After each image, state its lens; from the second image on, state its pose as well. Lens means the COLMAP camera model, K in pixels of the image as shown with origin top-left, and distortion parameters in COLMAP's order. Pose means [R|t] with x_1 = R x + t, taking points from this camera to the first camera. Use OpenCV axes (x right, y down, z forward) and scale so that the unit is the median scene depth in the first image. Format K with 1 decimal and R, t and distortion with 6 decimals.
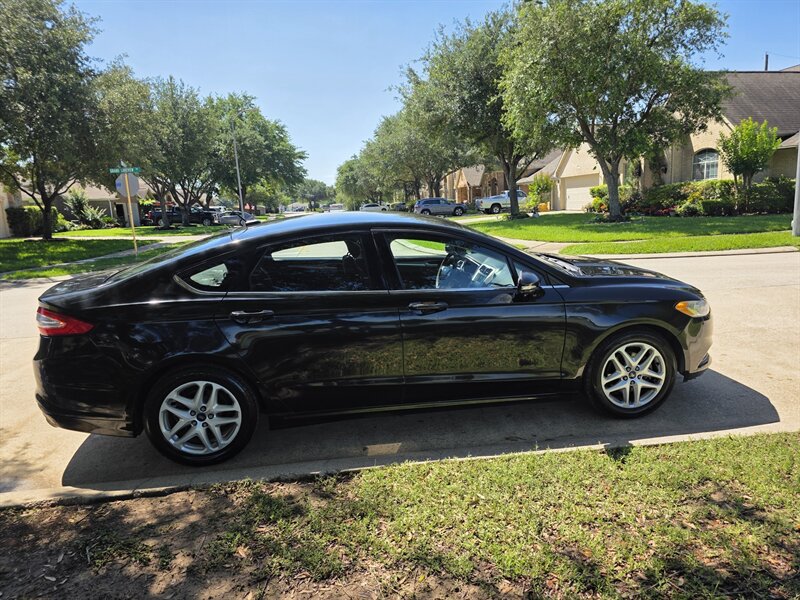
lens RADIAL K [[534.3, 0, 405.9], [0, 534.3, 312.0], [0, 0, 1]] dist [0.066338, -0.065756]
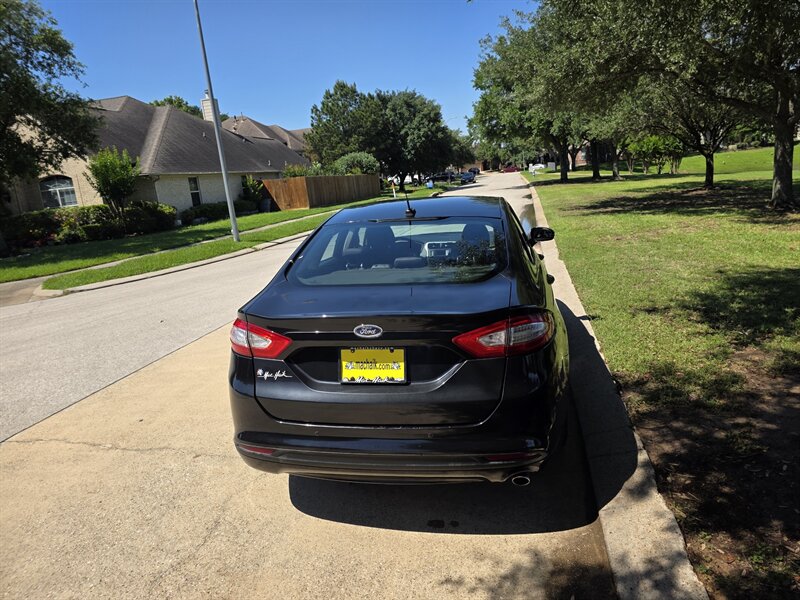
lens RADIAL K [[534.3, 0, 408.4], [0, 534.3, 298.1], [0, 0, 1]] dist [0.066338, -0.065756]
pose [[0.323542, -0.191585, 0.926615, -0.202563], [0.269975, 0.957272, 0.103658, -0.021452], [-0.906882, 0.216625, 0.361441, 0.128660]]
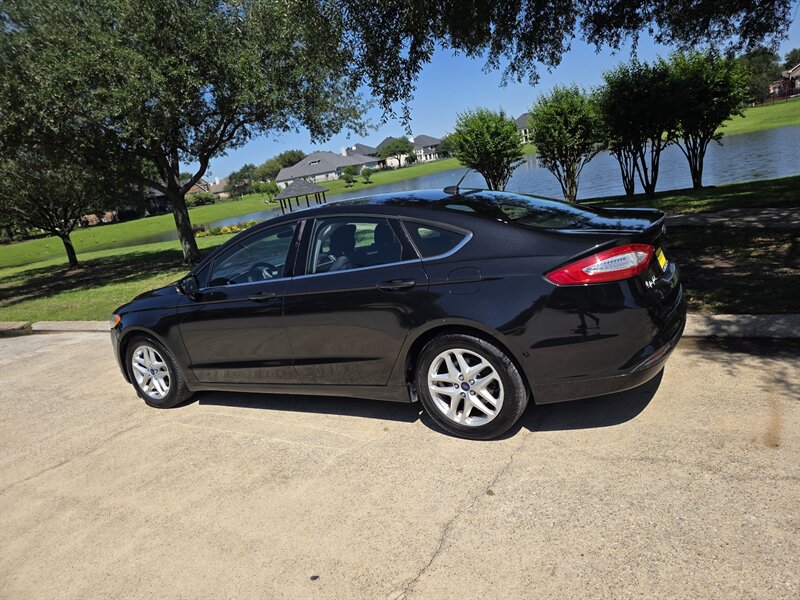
lens RADIAL K [[531.8, 0, 408.4], [0, 531.8, 305.4], [0, 0, 1]] dist [0.064352, -0.059809]
pose [[-0.765657, 0.020744, 0.642914, -0.150056], [0.327152, 0.873117, 0.361440, -0.063425], [-0.553842, 0.487070, -0.675294, 0.320343]]
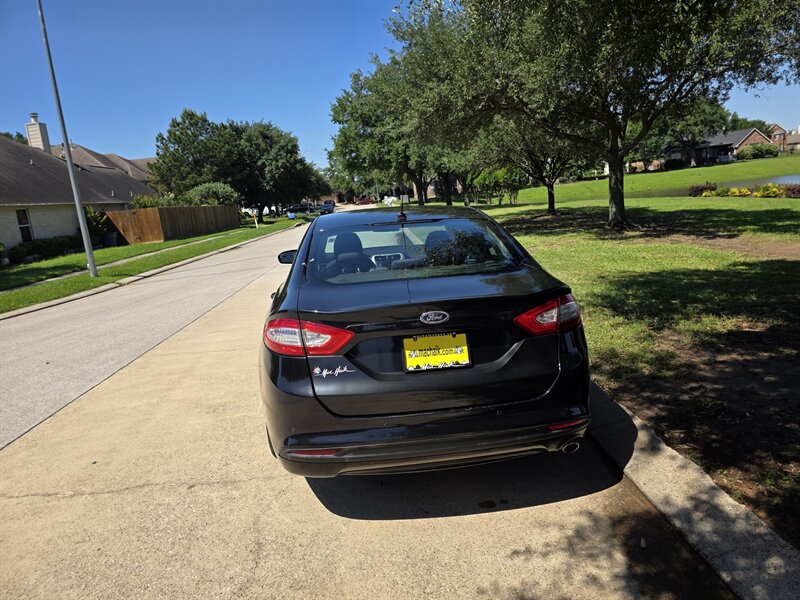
lens RADIAL K [[534.3, 0, 411.7], [0, 534.3, 296.6], [0, 0, 1]] dist [0.066338, -0.065756]
pose [[0.056101, -0.145075, 0.987829, -0.215455], [0.300411, 0.945992, 0.121869, -0.024982], [-0.952158, 0.289918, 0.096654, 0.167559]]
